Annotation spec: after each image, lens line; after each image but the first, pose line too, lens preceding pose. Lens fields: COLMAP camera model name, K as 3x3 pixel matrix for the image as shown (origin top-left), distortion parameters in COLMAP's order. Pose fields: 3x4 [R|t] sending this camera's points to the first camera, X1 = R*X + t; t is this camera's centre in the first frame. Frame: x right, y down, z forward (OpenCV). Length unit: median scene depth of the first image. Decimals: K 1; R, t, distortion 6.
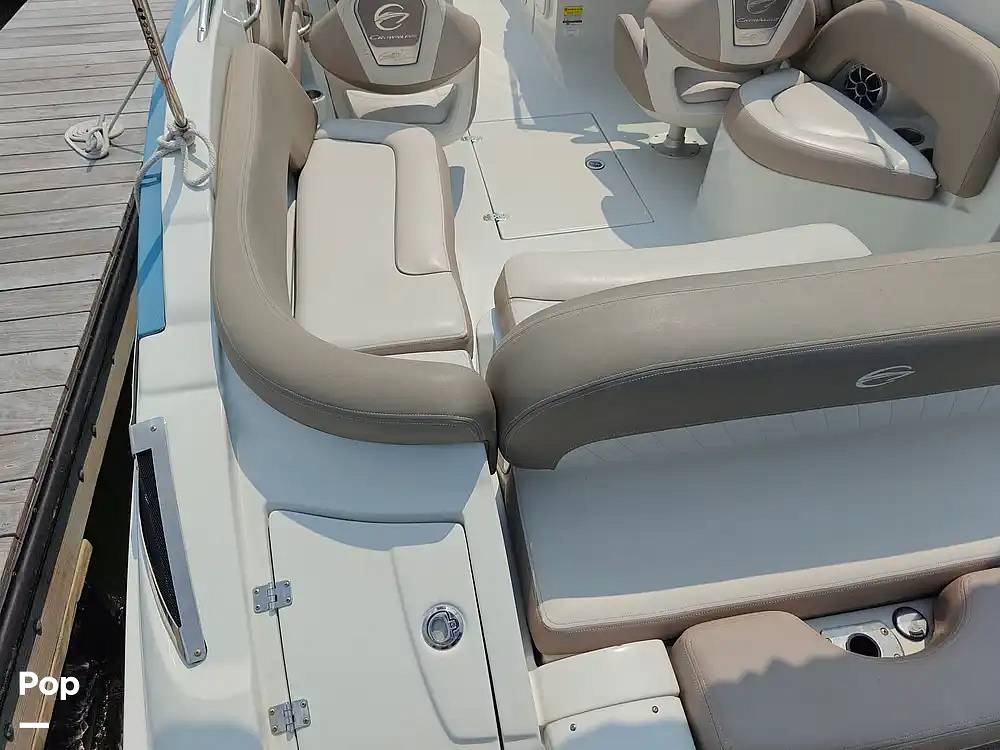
lens RADIAL K [[688.9, 0, 509.0], [0, 688.9, 378.0], [0, 0, 1]] dist [0.050194, -0.057366]
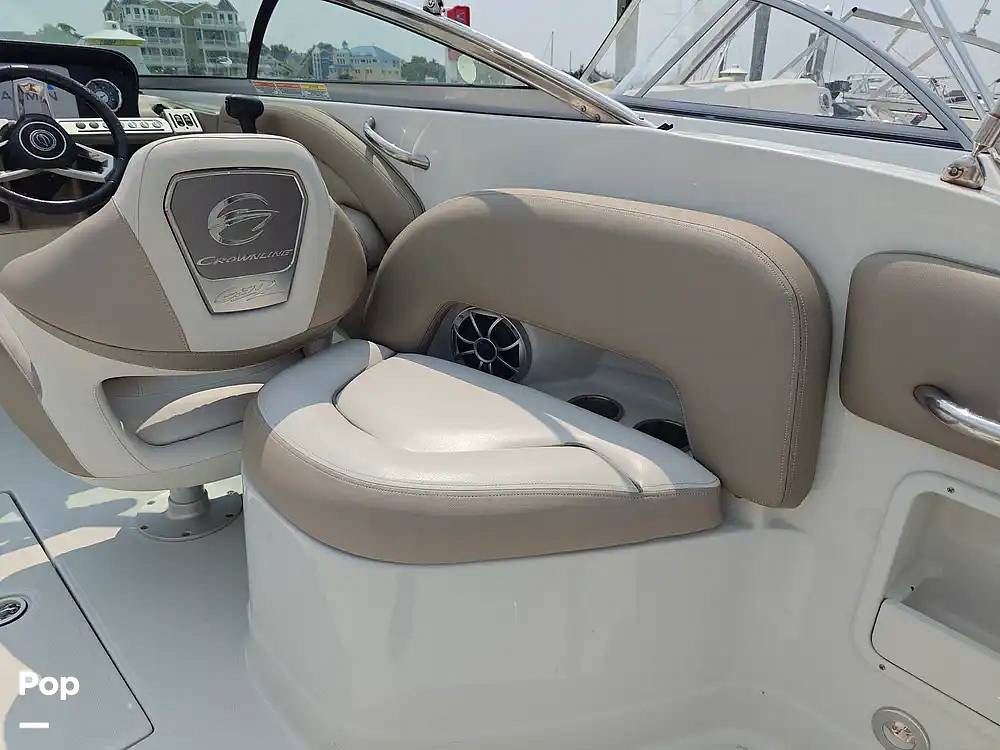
lens RADIAL K [[687.8, 0, 522.4], [0, 687.8, 373.1], [0, 0, 1]] dist [0.005394, -0.039802]
pose [[0.814357, -0.194678, 0.546738, 0.230743], [0.395155, 0.875960, -0.276672, -0.236728], [-0.425059, 0.441356, 0.790272, 0.566585]]
